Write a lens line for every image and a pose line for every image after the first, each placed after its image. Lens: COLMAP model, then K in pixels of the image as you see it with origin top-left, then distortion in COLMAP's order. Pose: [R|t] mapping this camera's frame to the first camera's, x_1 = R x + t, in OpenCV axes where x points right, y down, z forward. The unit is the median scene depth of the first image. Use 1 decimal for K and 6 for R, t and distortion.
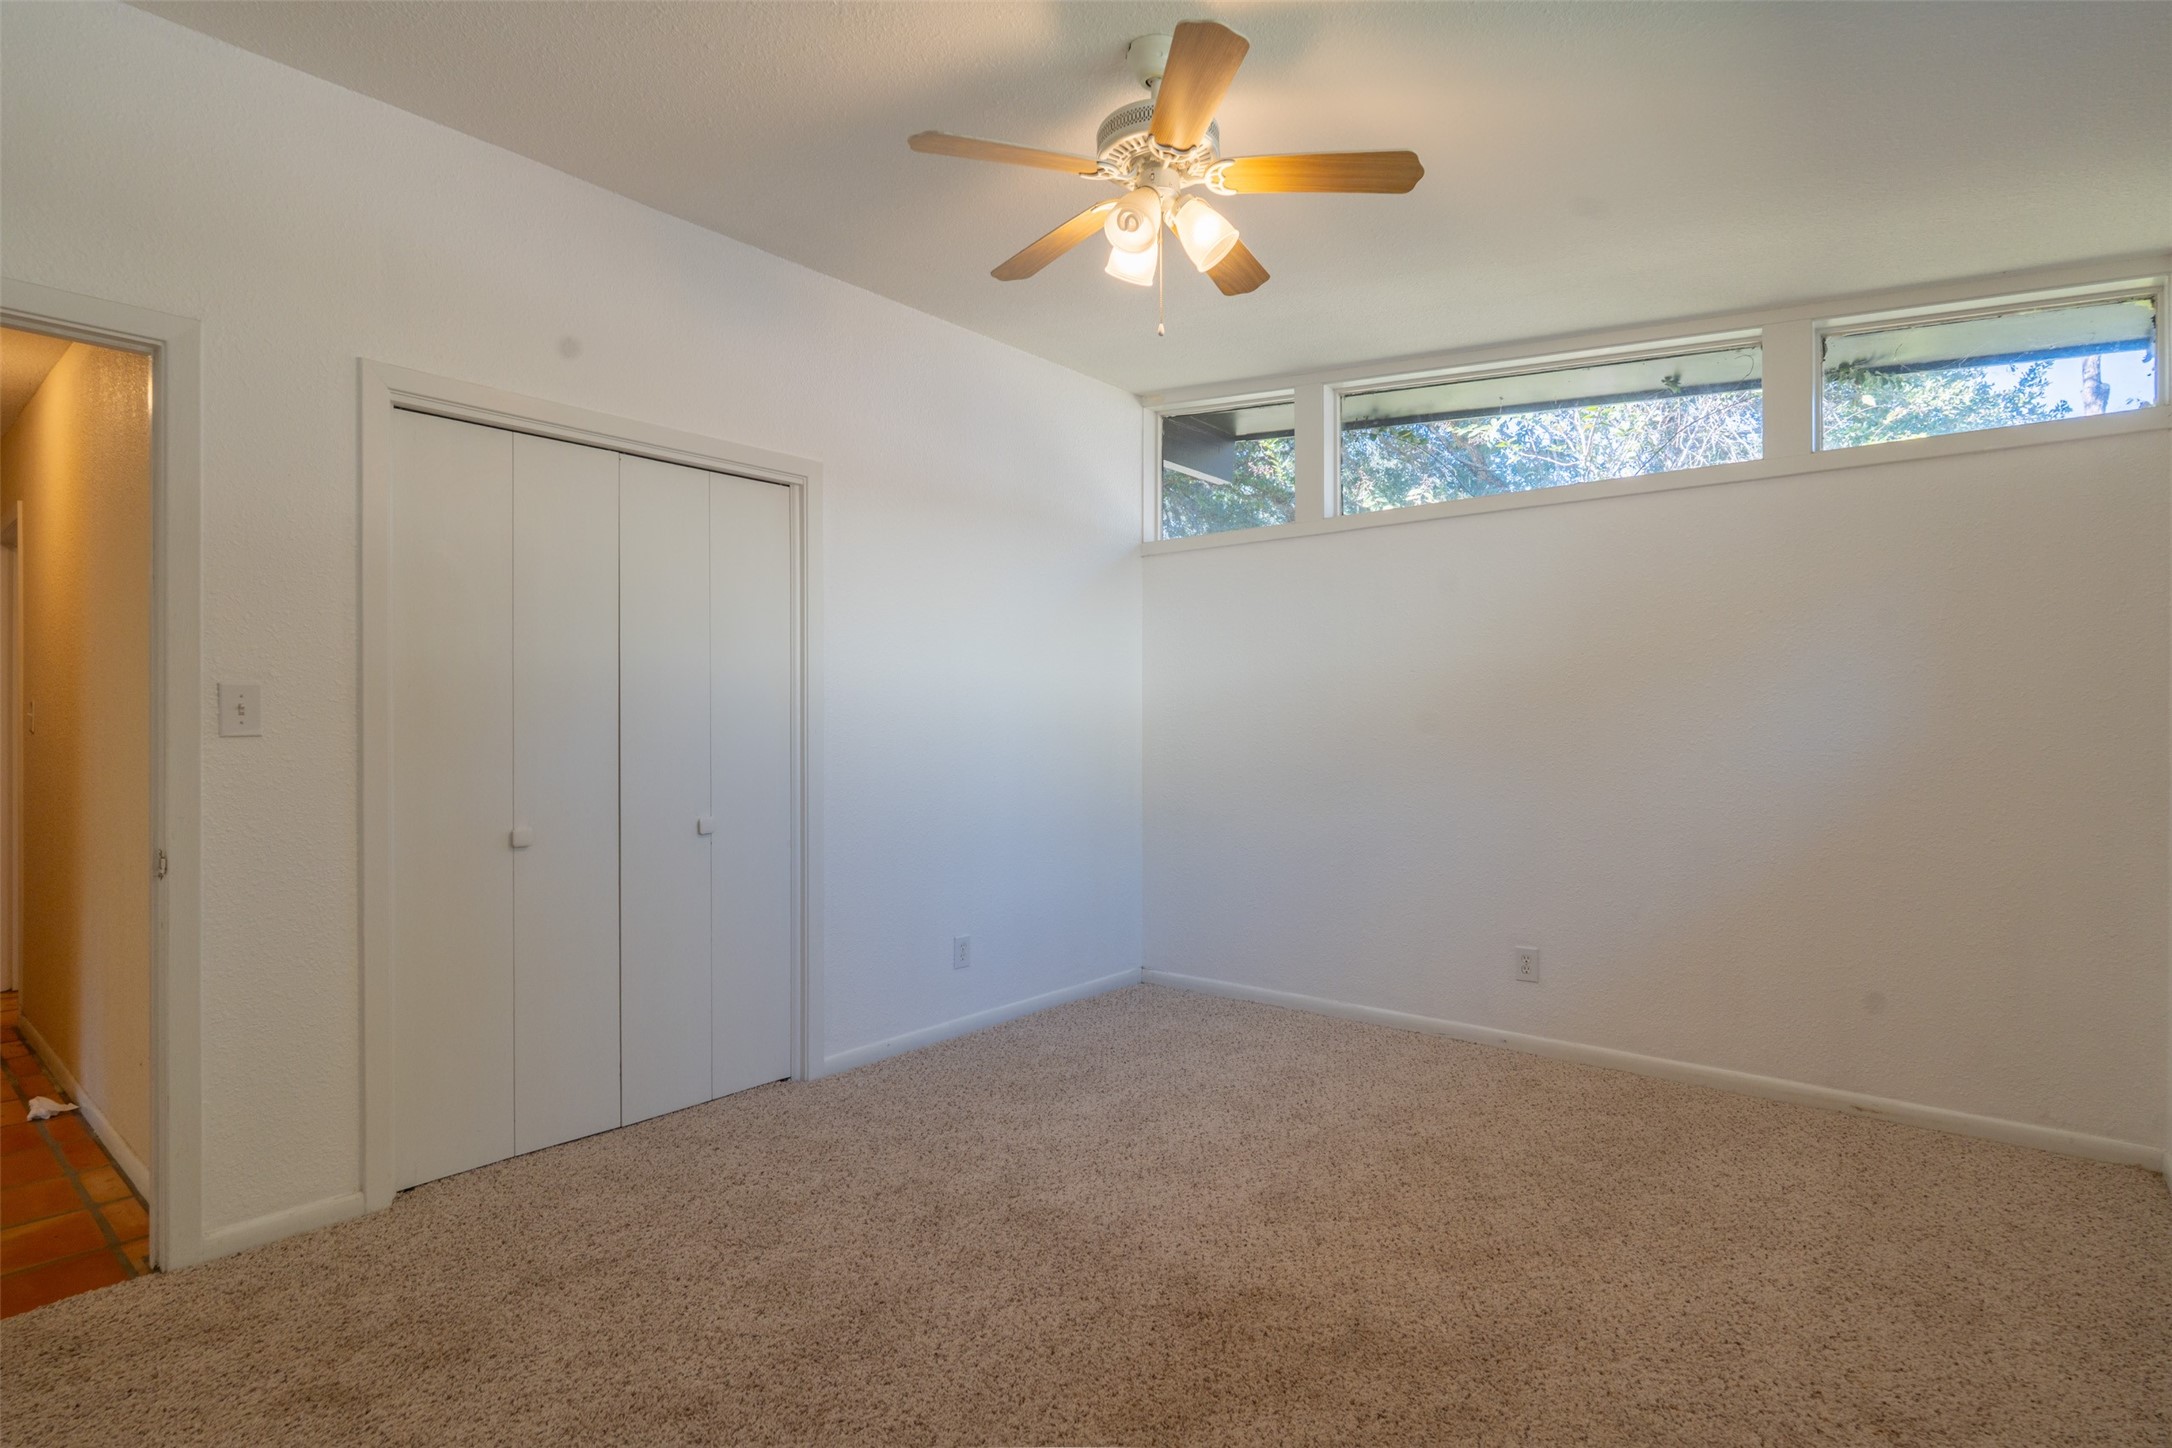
lens RADIAL K [[1085.8, 0, 1086.0], [0, 1085.8, 724.0], [0, 0, 1]] dist [-0.005173, 0.001006]
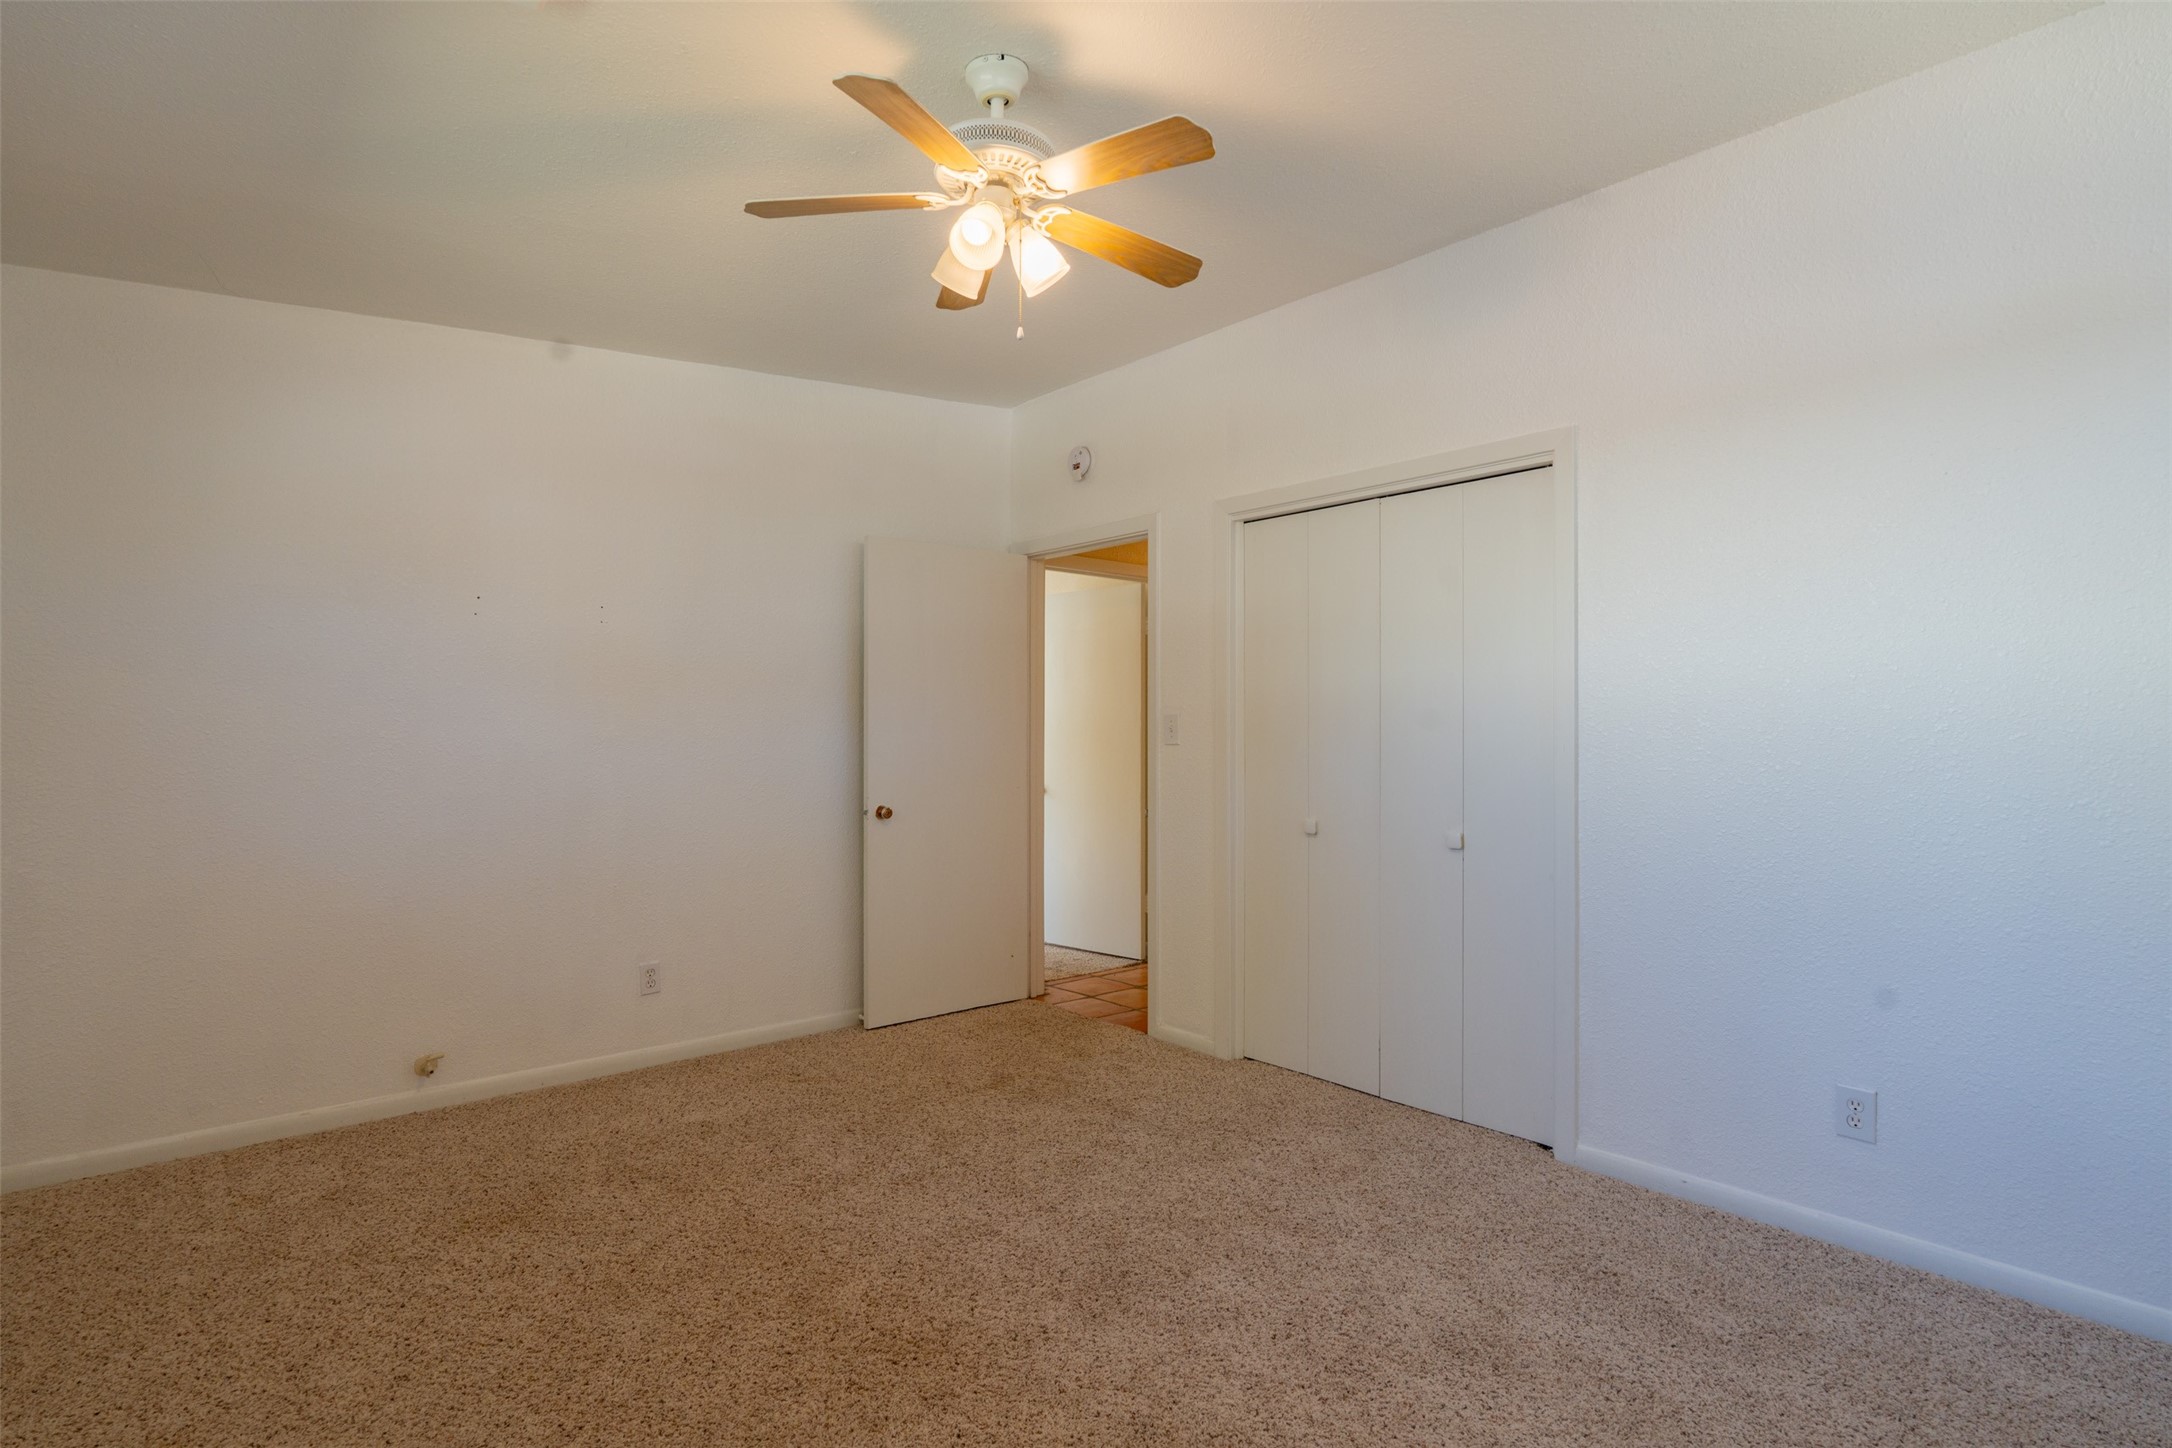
lens RADIAL K [[1085.8, 0, 1086.0], [0, 1085.8, 724.0], [0, 0, 1]] dist [-0.005173, 0.001006]
pose [[-0.164644, -0.005745, -0.986336, 0.822371], [-0.001010, 0.999983, -0.005656, -0.009952], [0.986353, 0.000065, -0.164647, 0.993735]]
